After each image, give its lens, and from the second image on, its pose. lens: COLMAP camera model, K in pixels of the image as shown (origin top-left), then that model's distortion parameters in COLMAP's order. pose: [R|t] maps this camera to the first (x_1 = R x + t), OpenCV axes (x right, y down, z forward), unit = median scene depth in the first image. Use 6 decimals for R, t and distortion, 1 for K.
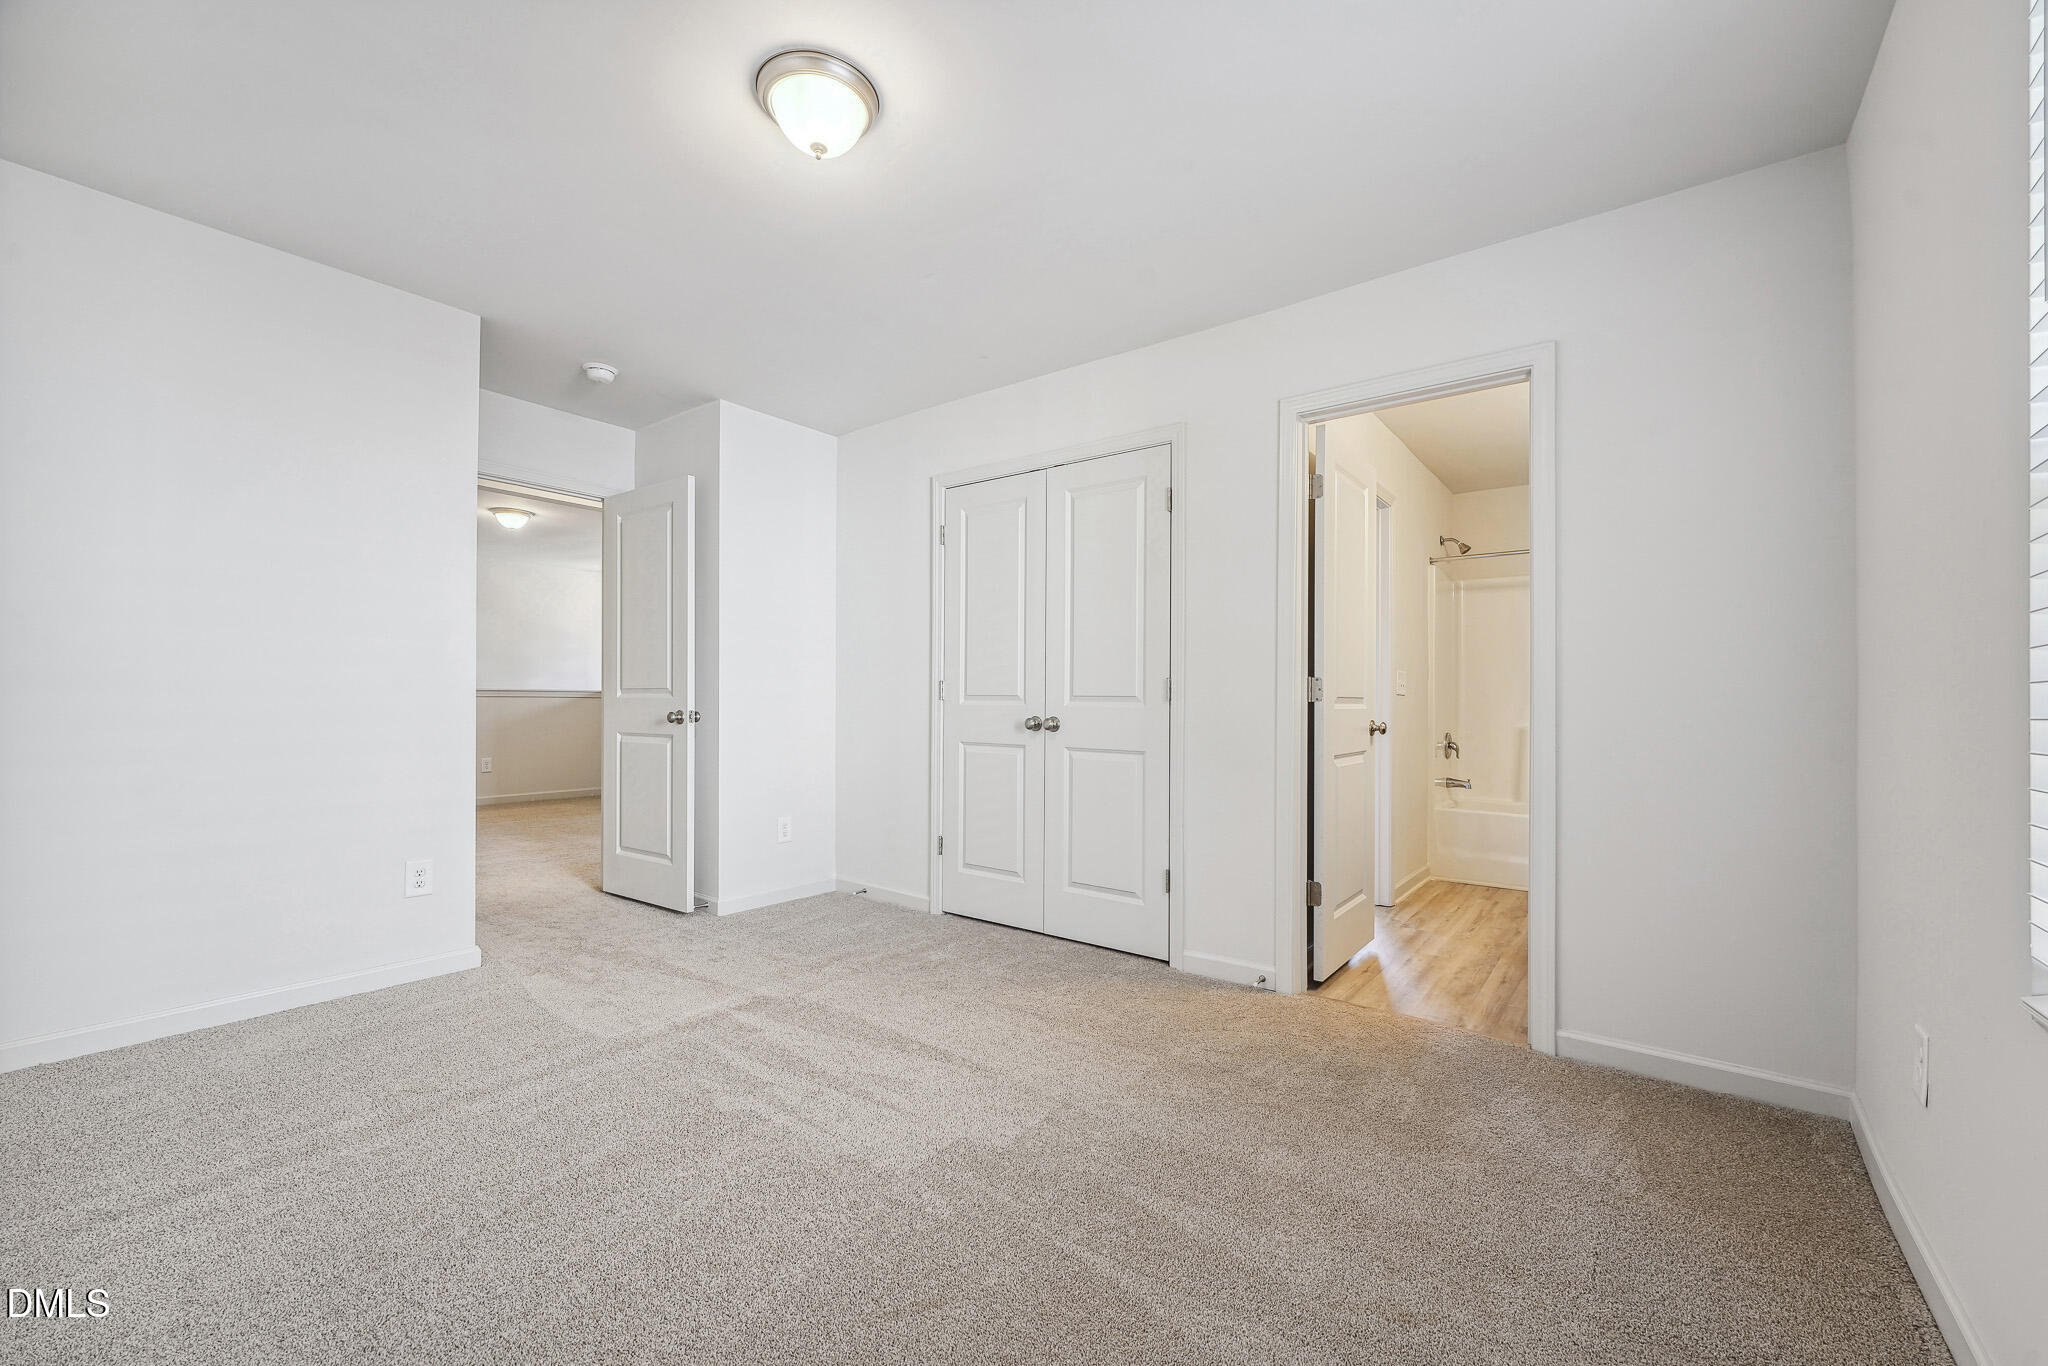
lens RADIAL K [[834.3, 0, 1024.0], [0, 834.3, 683.0], [0, 0, 1]] dist [0.000615, 0.000084]
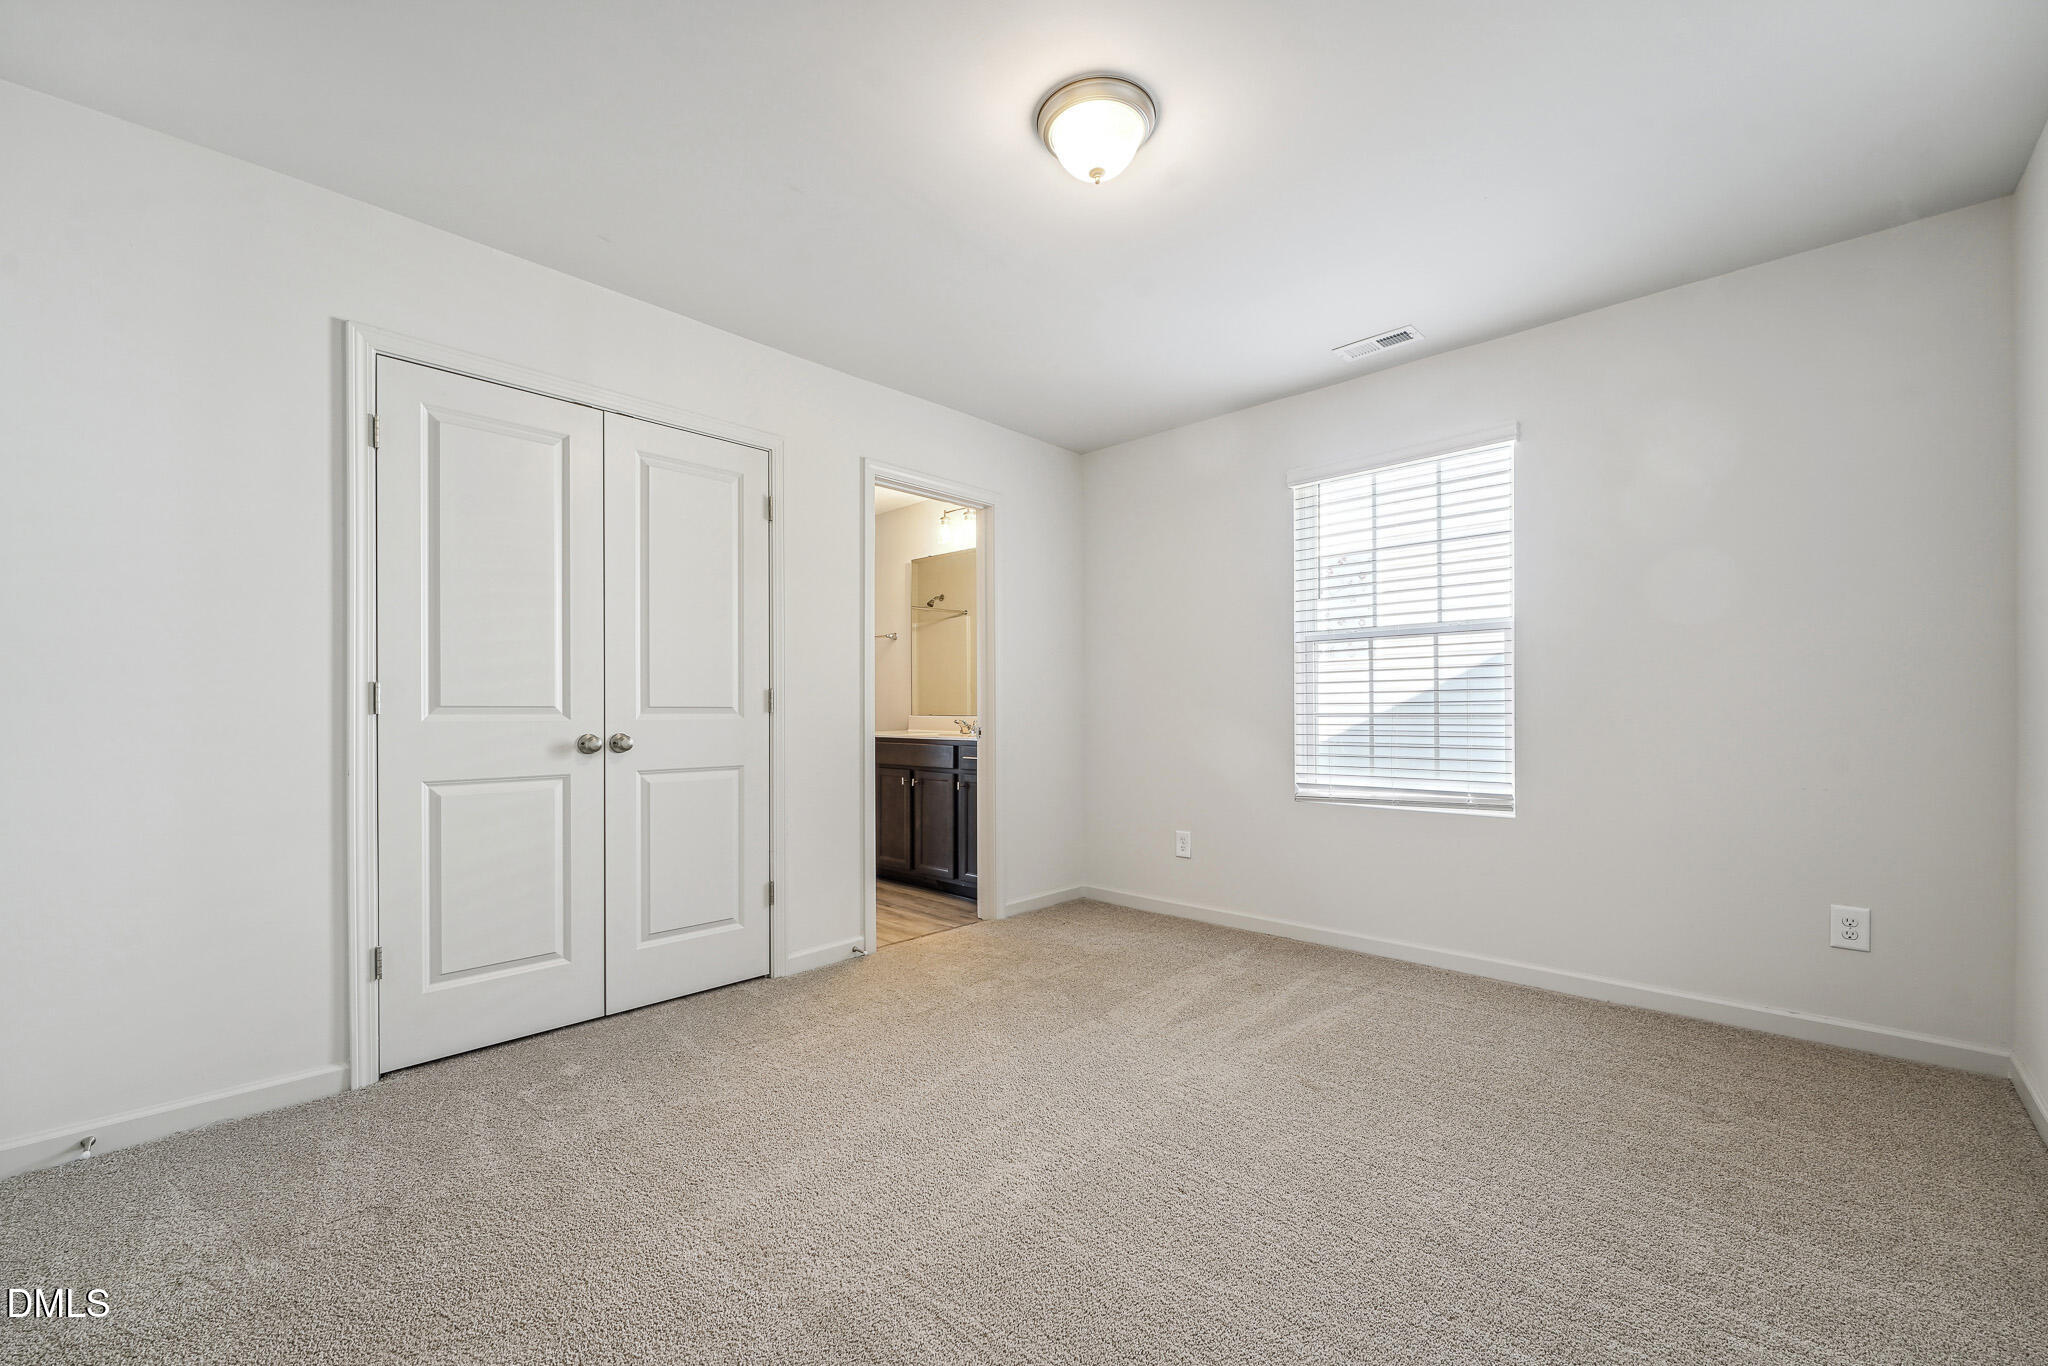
lens RADIAL K [[813.8, 0, 1019.1], [0, 813.8, 699.4], [0, 0, 1]] dist [-0.000732, 0.000080]
pose [[0.104503, 0.005912, 0.994507, -0.661162], [-0.015142, 0.999876, -0.004352, 0.005698], [-0.994409, -0.014604, 0.104579, 0.528331]]
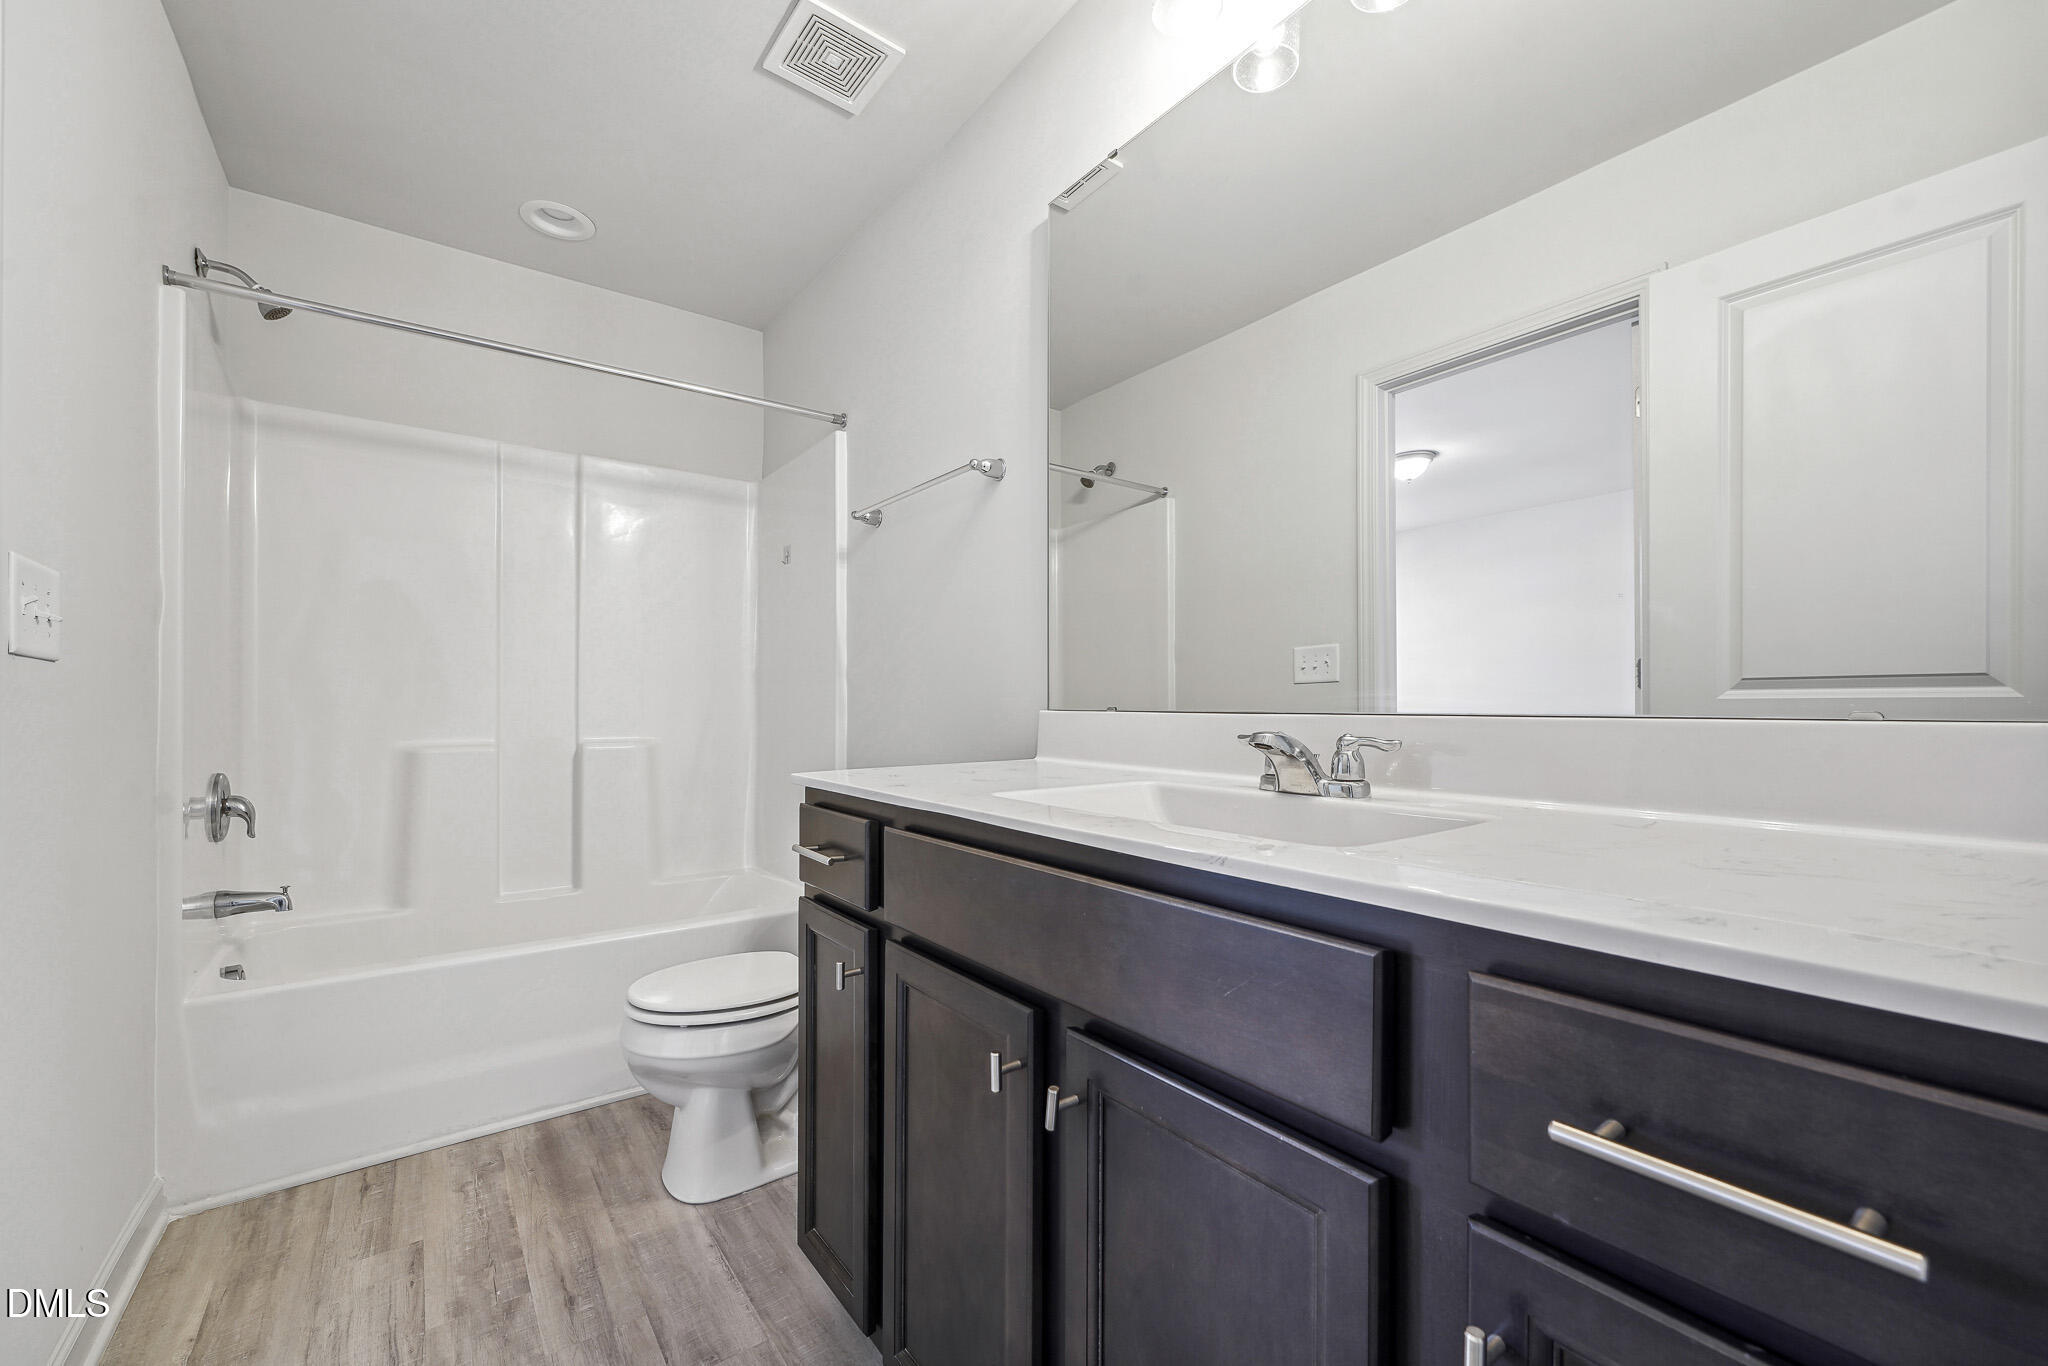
lens RADIAL K [[813.8, 0, 1019.1], [0, 813.8, 699.4], [0, 0, 1]] dist [-0.000732, 0.000080]
pose [[0.271672, 0.000146, 0.962390, 0.350737], [-0.016624, 0.999852, 0.004541, 0.025280], [-0.962246, -0.017232, 0.271634, 0.769370]]
